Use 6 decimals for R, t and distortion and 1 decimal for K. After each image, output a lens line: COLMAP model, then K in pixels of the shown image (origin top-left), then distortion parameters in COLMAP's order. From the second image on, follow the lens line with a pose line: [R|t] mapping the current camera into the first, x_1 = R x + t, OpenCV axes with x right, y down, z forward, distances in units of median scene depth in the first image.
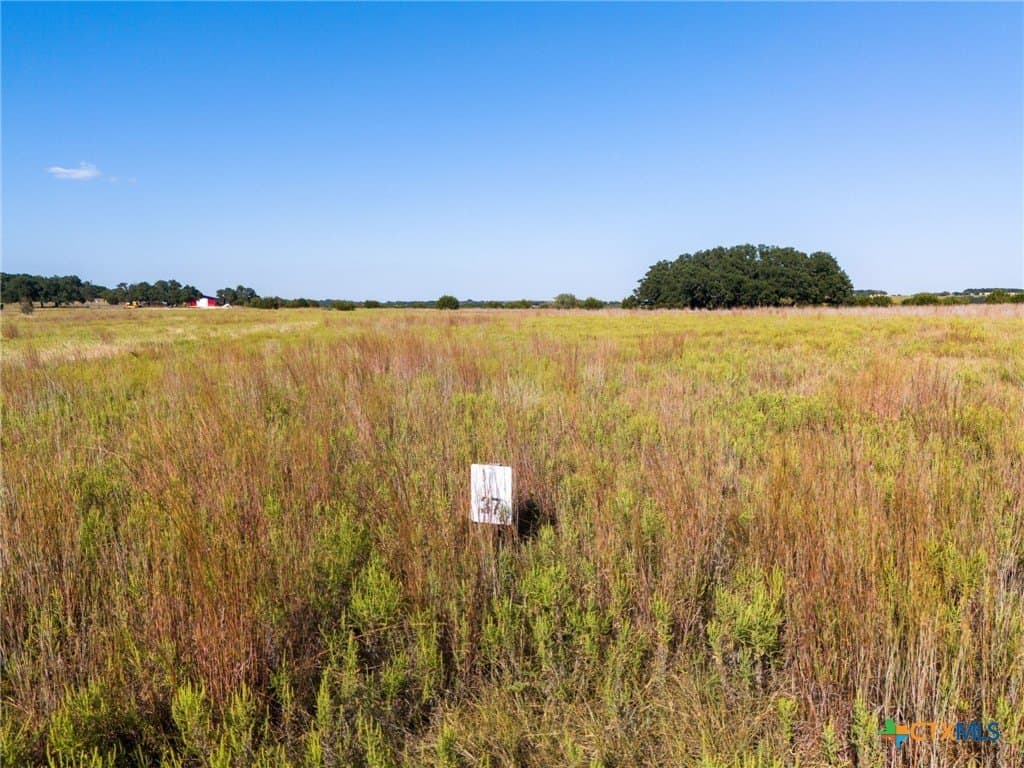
lens RADIAL K [[737.6, 0, 509.1], [0, 737.6, 380.6], [0, 0, 1]] dist [0.039800, -0.025361]
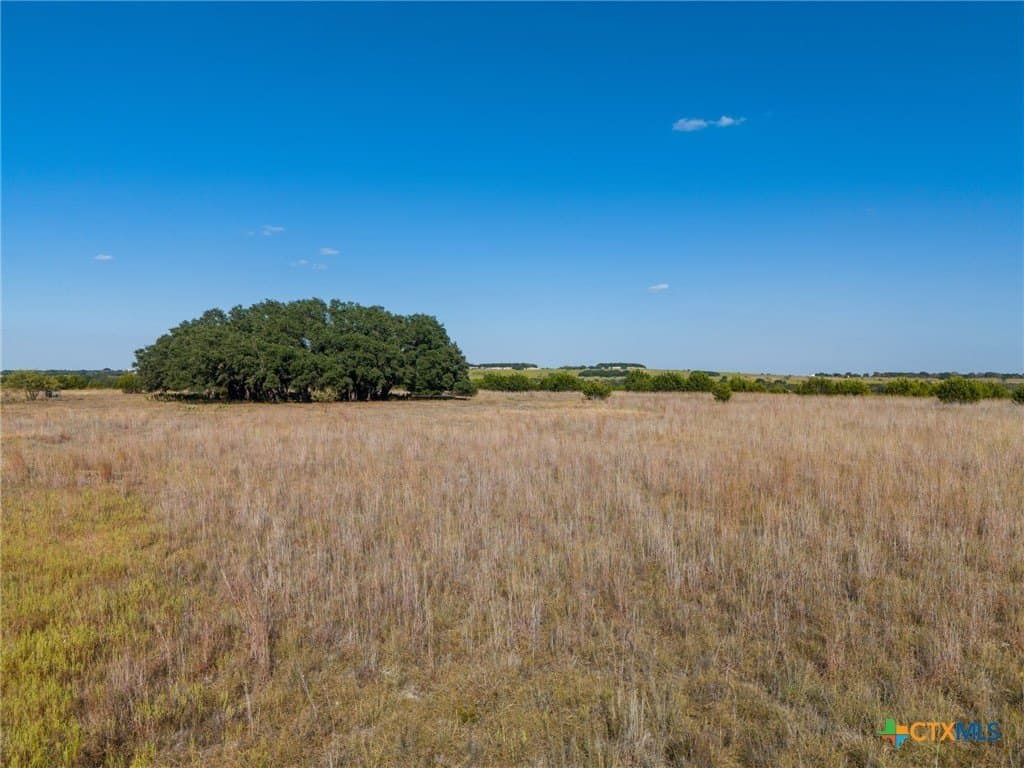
lens RADIAL K [[737.6, 0, 508.4], [0, 737.6, 390.8], [0, 0, 1]] dist [0.039800, -0.025361]
pose [[0.910680, -0.005604, 0.413076, 0.207999], [0.038746, 0.996659, -0.071900, -0.051884], [-0.411293, 0.081483, 0.907854, 0.357048]]
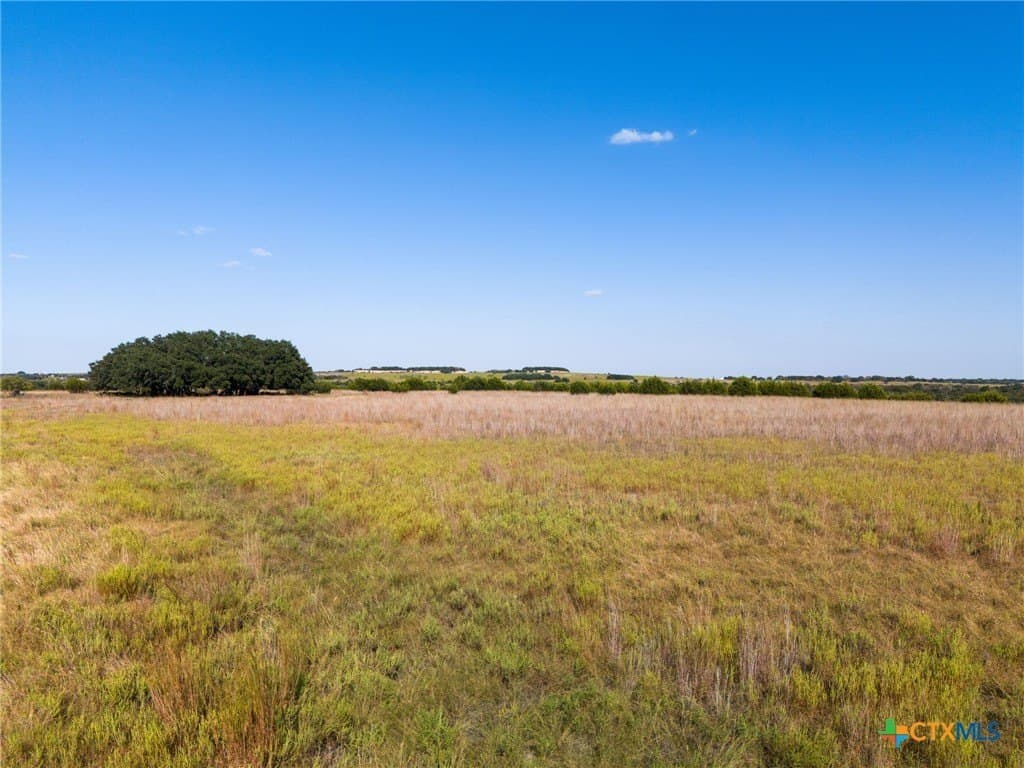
lens RADIAL K [[737.6, 0, 510.9], [0, 737.6, 384.7], [0, 0, 1]] dist [0.039800, -0.025361]
pose [[0.871271, -0.002259, 0.490797, 0.183305], [0.048071, 0.995574, -0.080753, -0.010912], [-0.488443, 0.093951, 0.867523, -0.053473]]
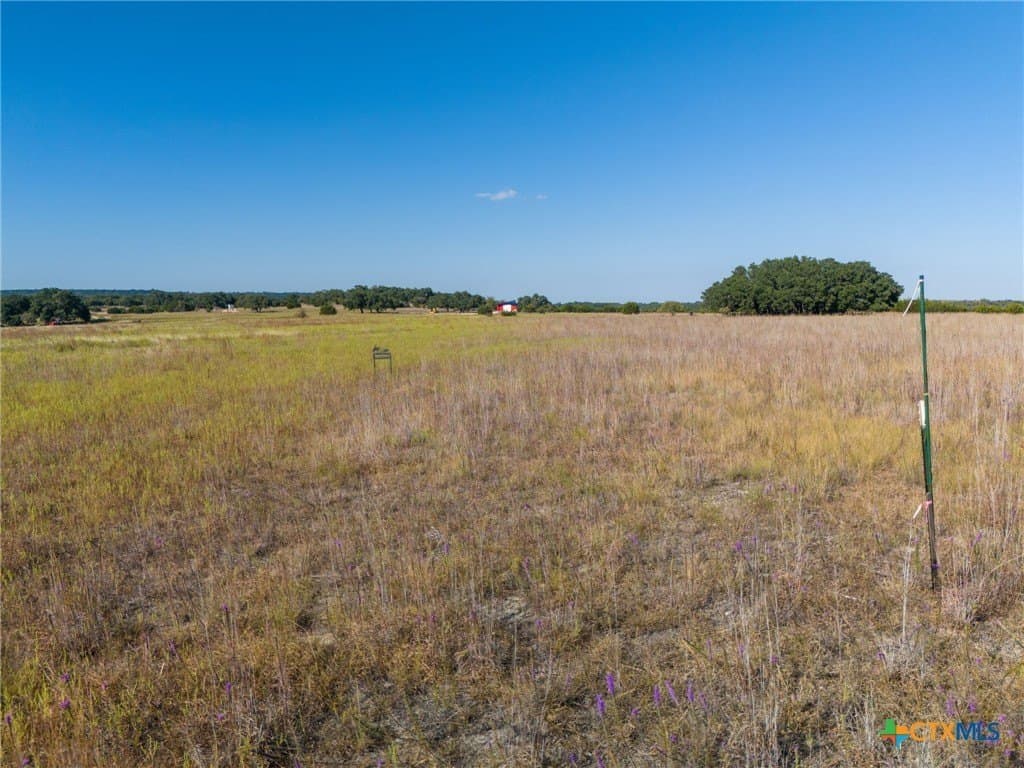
lens RADIAL K [[737.6, 0, 521.9], [0, 737.6, 389.3], [0, 0, 1]] dist [0.039800, -0.025361]
pose [[0.879946, 0.050603, -0.472371, 0.487782], [-0.046957, 0.998706, 0.019514, 0.007076], [0.472747, 0.005010, 0.881184, -0.131783]]
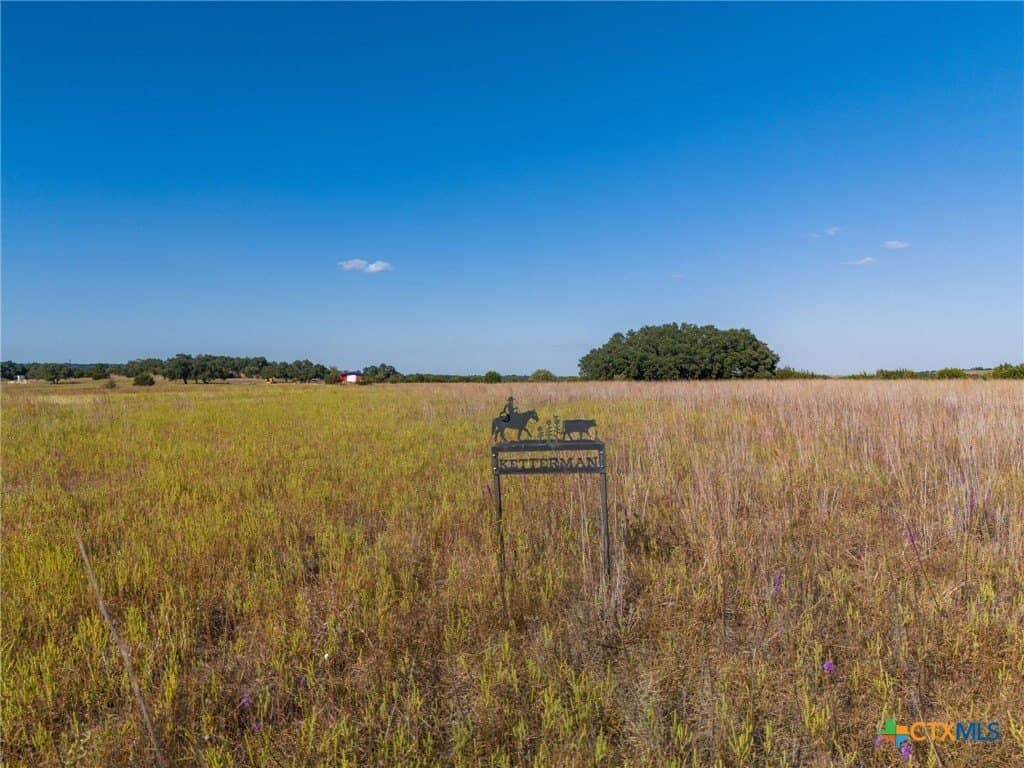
lens RADIAL K [[737.6, 0, 517.9], [0, 737.6, 380.7], [0, 0, 1]] dist [0.039800, -0.025361]
pose [[0.960446, -0.001681, -0.278461, 0.397171], [-0.026230, 0.994990, -0.096477, 0.002722], [0.277228, 0.099965, 0.955590, -0.039981]]
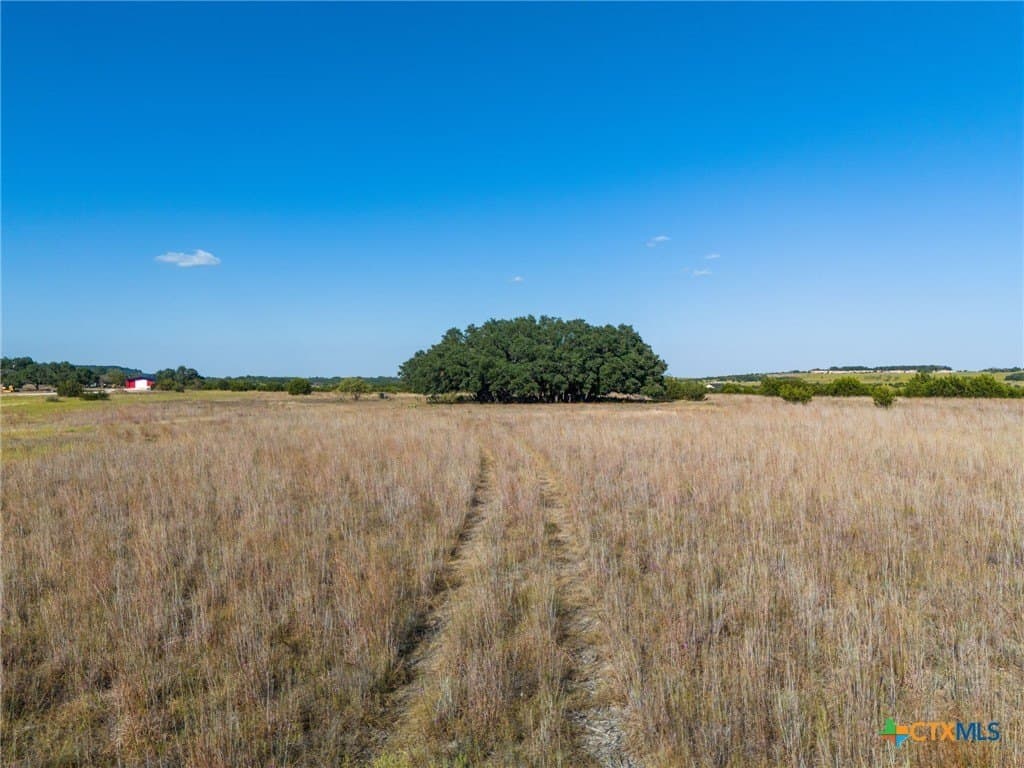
lens RADIAL K [[737.6, 0, 521.3], [0, 737.6, 381.8], [0, 0, 1]] dist [0.039800, -0.025361]
pose [[0.997227, -0.002625, -0.074376, 0.365690], [-0.004844, 0.994969, -0.100070, -0.042135], [0.074264, 0.100153, 0.992197, 0.265524]]
